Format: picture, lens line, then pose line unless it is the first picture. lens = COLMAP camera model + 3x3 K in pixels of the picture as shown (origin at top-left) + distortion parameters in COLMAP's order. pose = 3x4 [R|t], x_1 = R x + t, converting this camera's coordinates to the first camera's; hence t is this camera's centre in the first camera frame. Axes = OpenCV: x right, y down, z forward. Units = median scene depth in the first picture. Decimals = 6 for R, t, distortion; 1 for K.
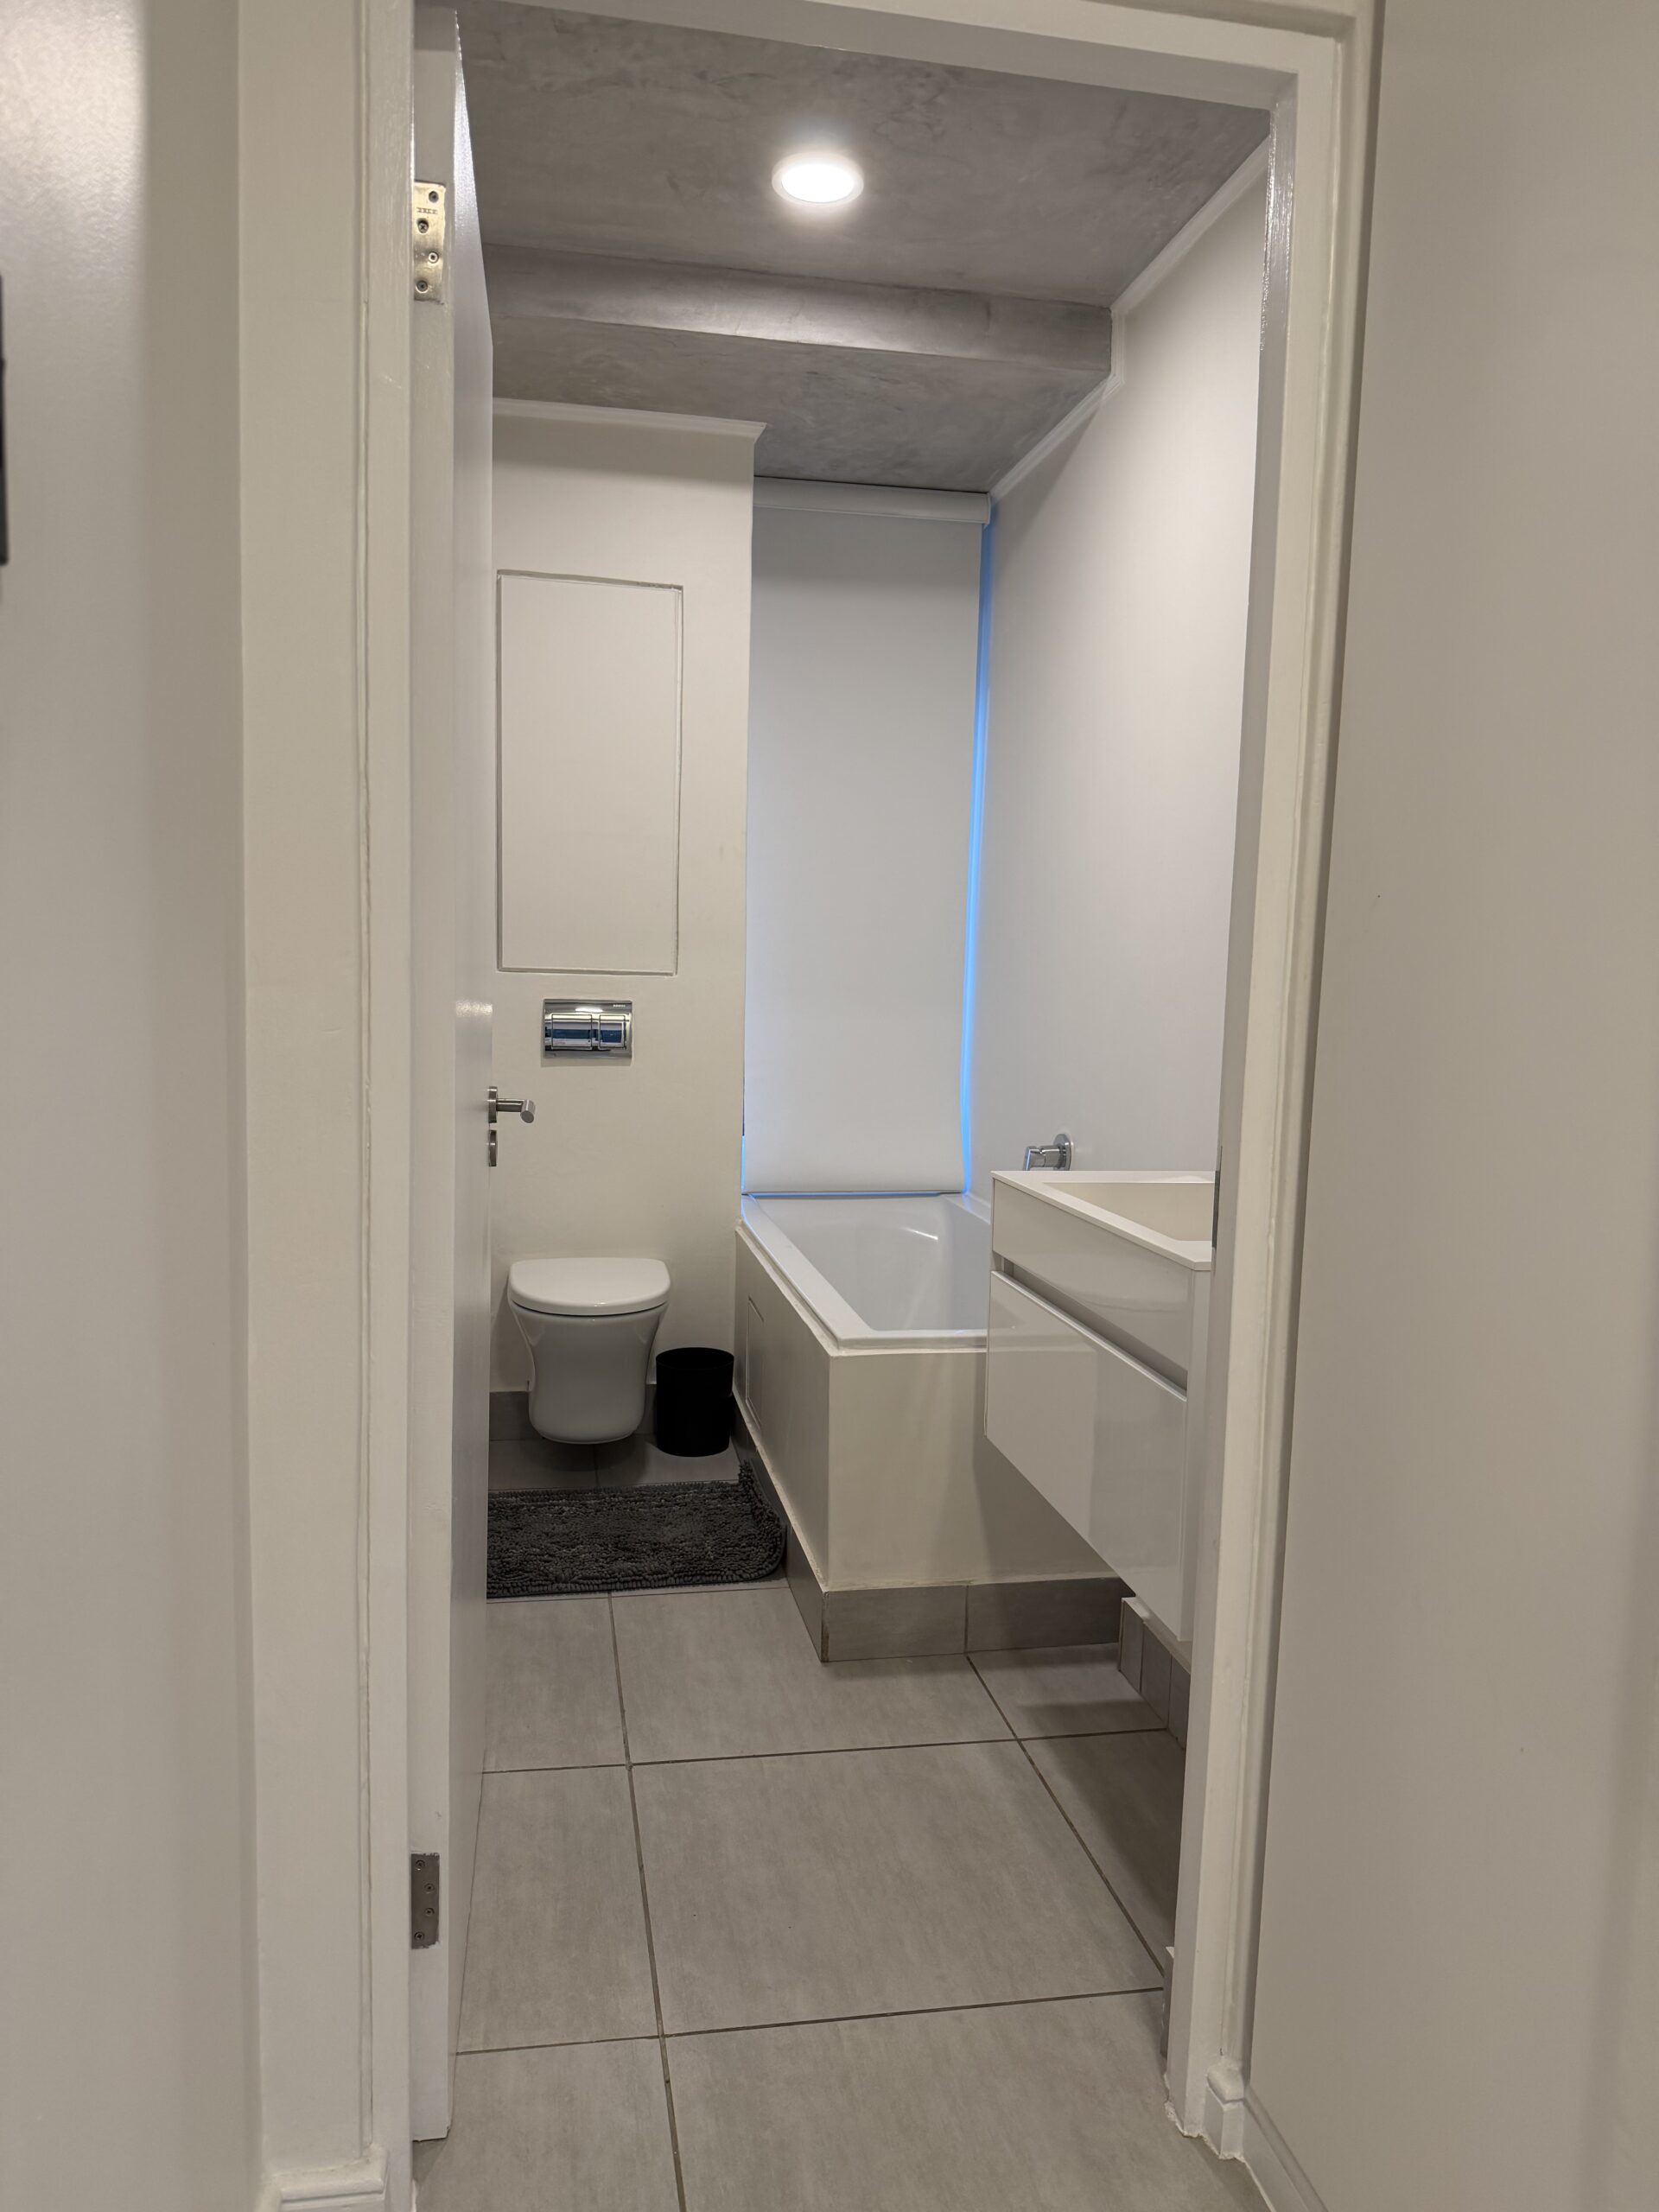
lens RADIAL K [[1536.3, 0, 833.9], [0, 1536.3, 1104.9], [0, 0, 1]] dist [0.144773, -0.201801]
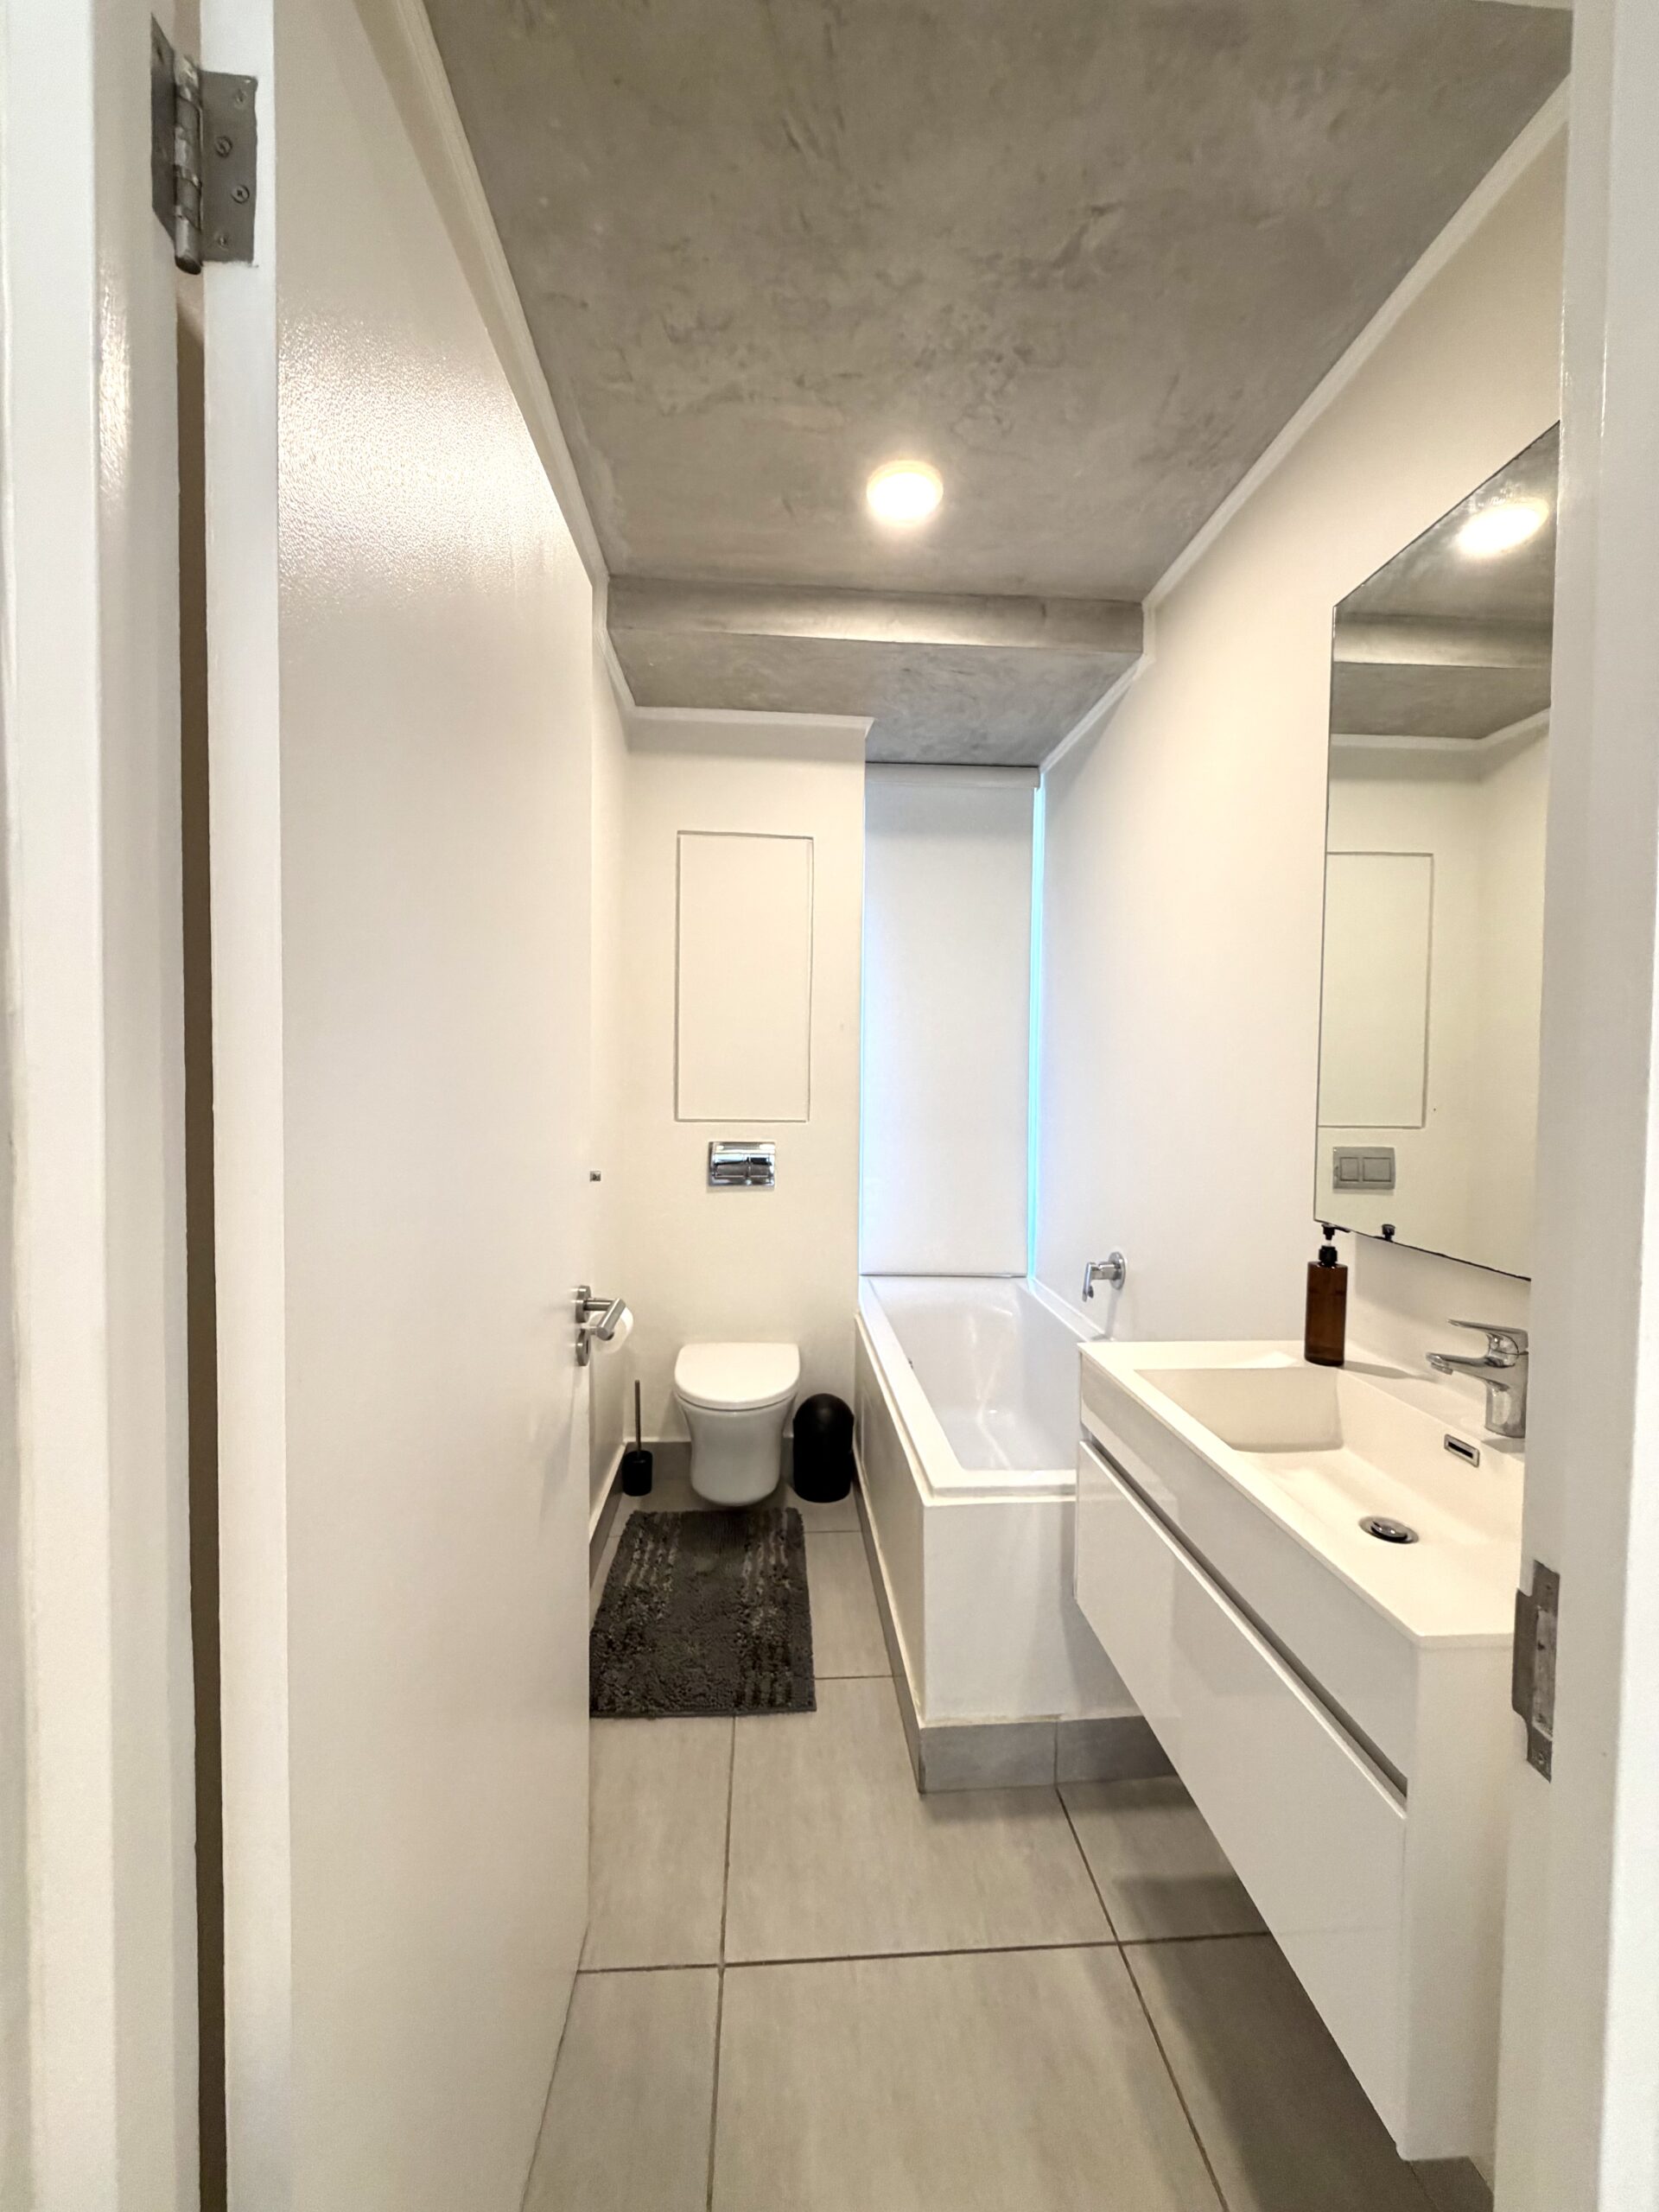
lens RADIAL K [[875.6, 0, 827.2], [0, 875.6, 1100.5], [0, 0, 1]] dist [-0.008576, 0.000102]
pose [[0.992421, -0.010752, -0.122415, 0.007572], [0.003232, 0.998104, -0.061466, -0.077148], [0.122843, 0.060605, 0.990574, 0.353761]]
